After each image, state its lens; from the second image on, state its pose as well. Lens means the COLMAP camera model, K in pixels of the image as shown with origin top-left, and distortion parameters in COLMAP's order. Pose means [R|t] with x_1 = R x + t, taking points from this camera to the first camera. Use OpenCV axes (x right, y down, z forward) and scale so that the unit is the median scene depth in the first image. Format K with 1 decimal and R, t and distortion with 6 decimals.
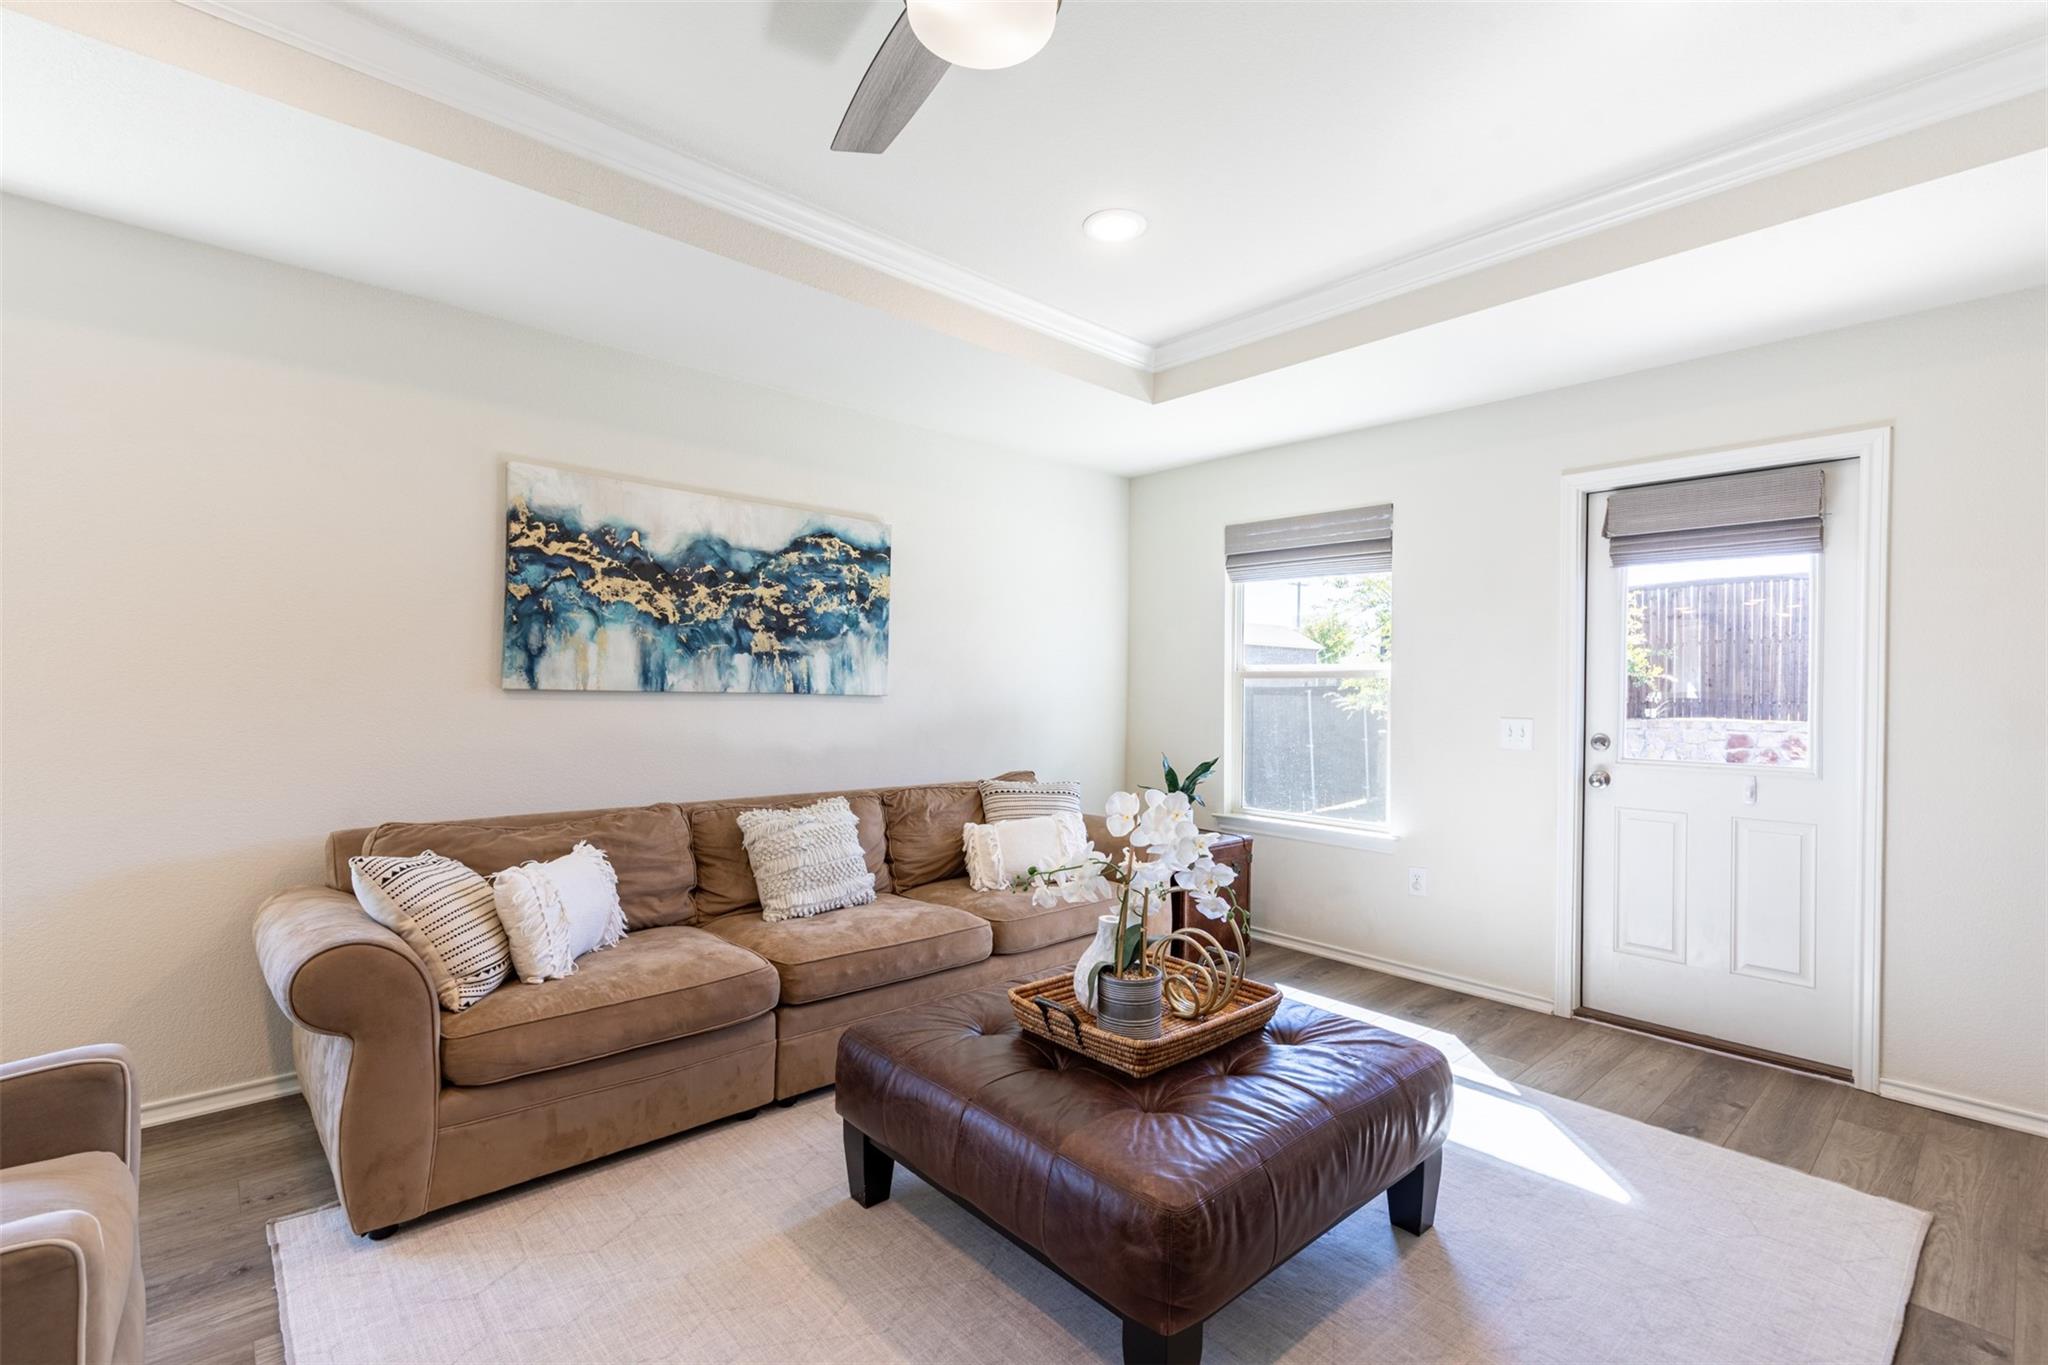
lens RADIAL K [[914.1, 0, 1024.3], [0, 914.1, 691.5], [0, 0, 1]] dist [0.007938, -0.003099]
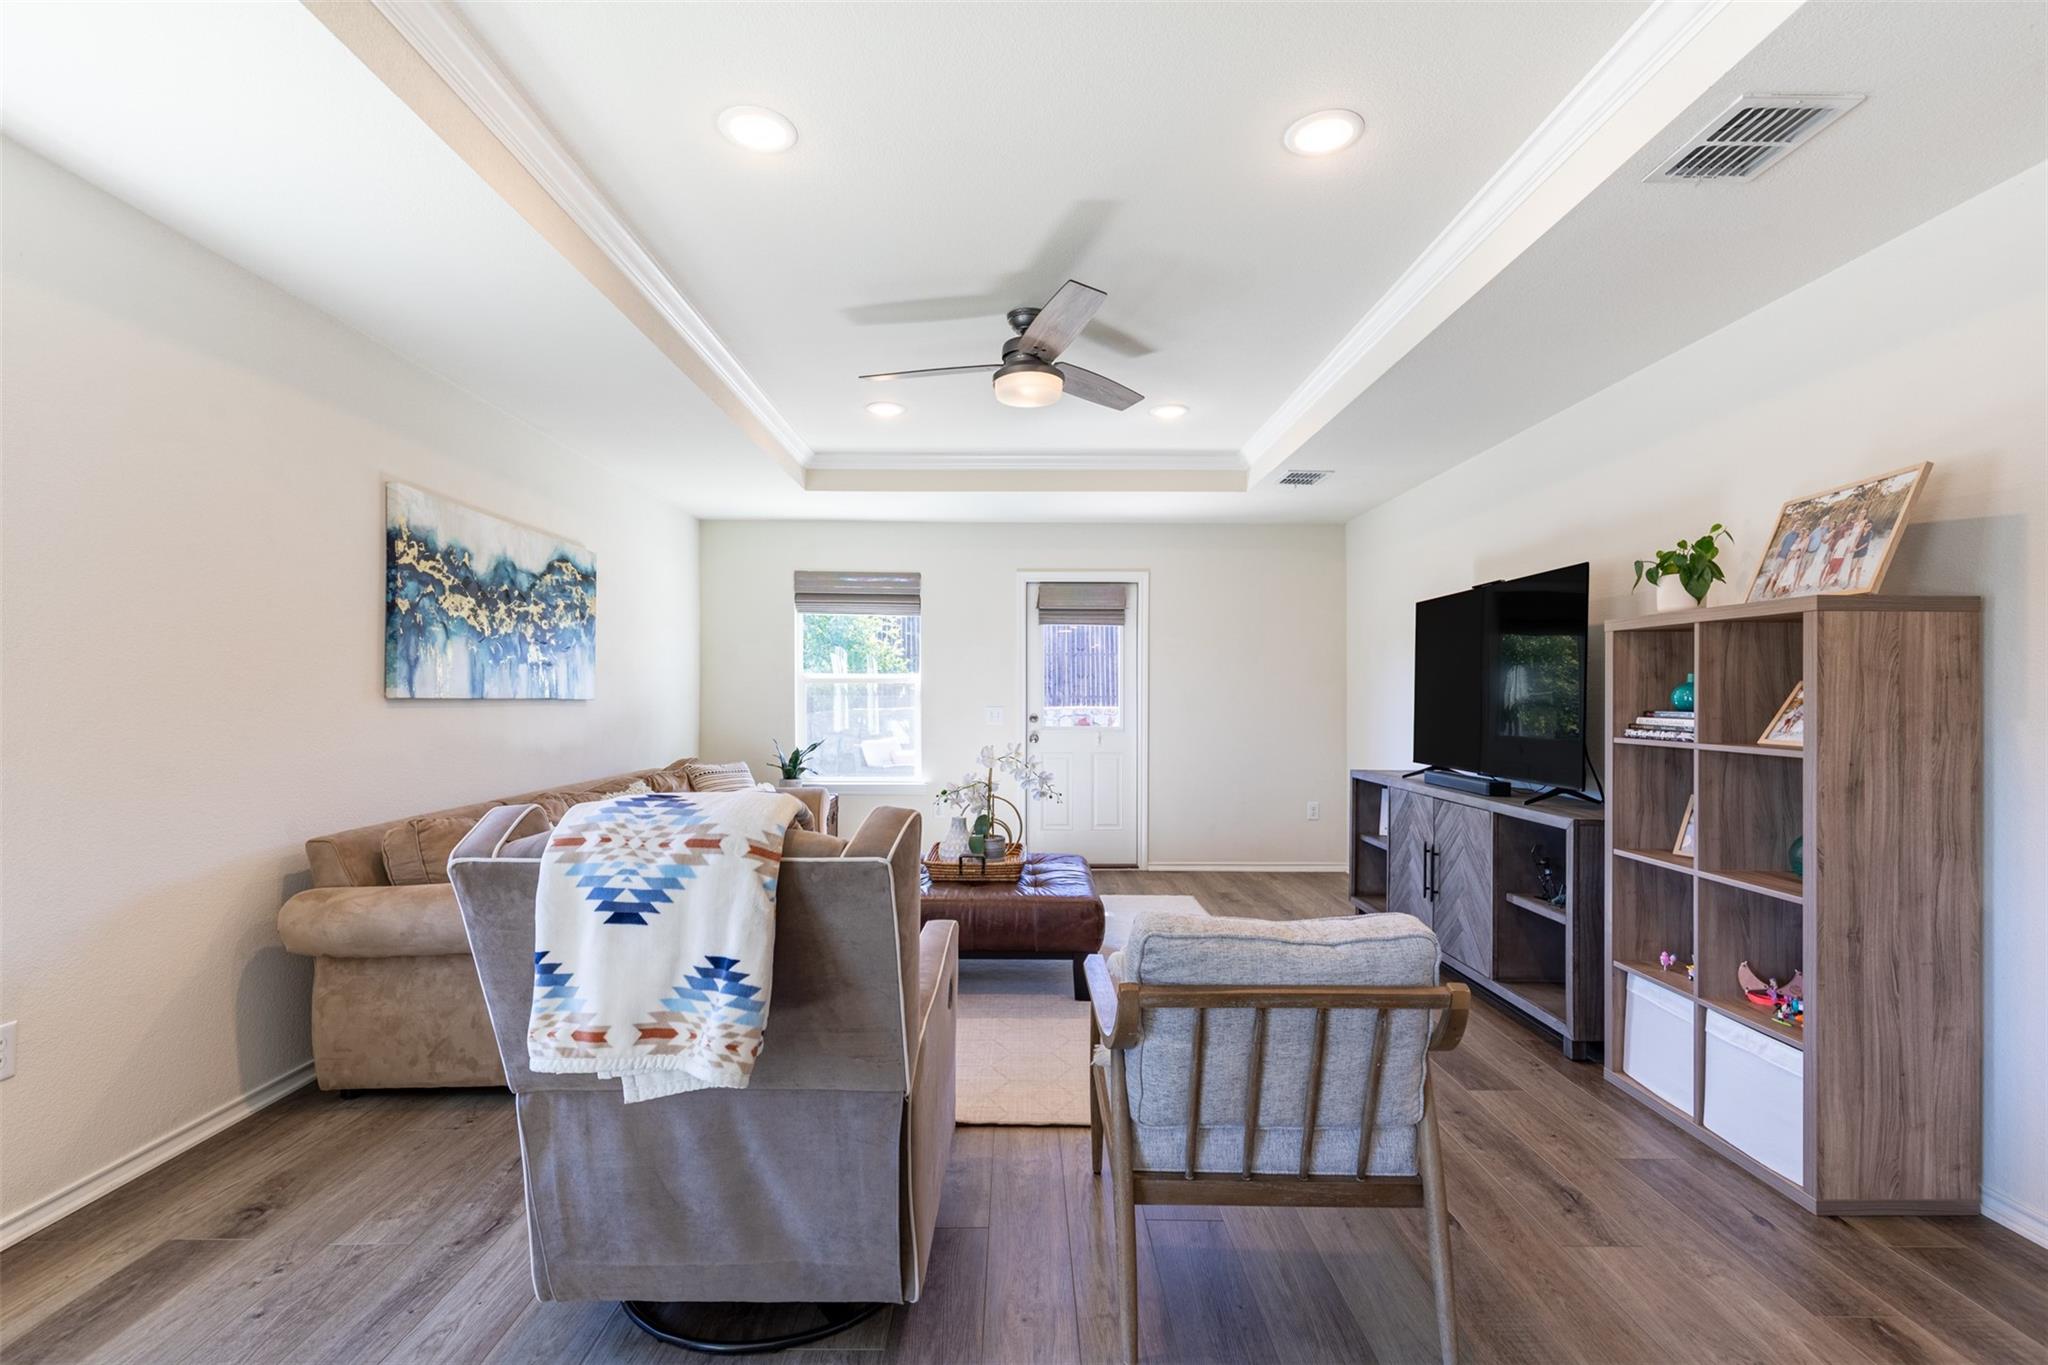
lens RADIAL K [[914.1, 0, 1023.1], [0, 914.1, 686.4], [0, 0, 1]] dist [0.007938, -0.003099]
pose [[0.667088, -0.004751, 0.744964, -0.786674], [0.007051, 0.999975, 0.000063, -0.010103], [-0.744946, 0.005211, 0.667105, -0.221244]]
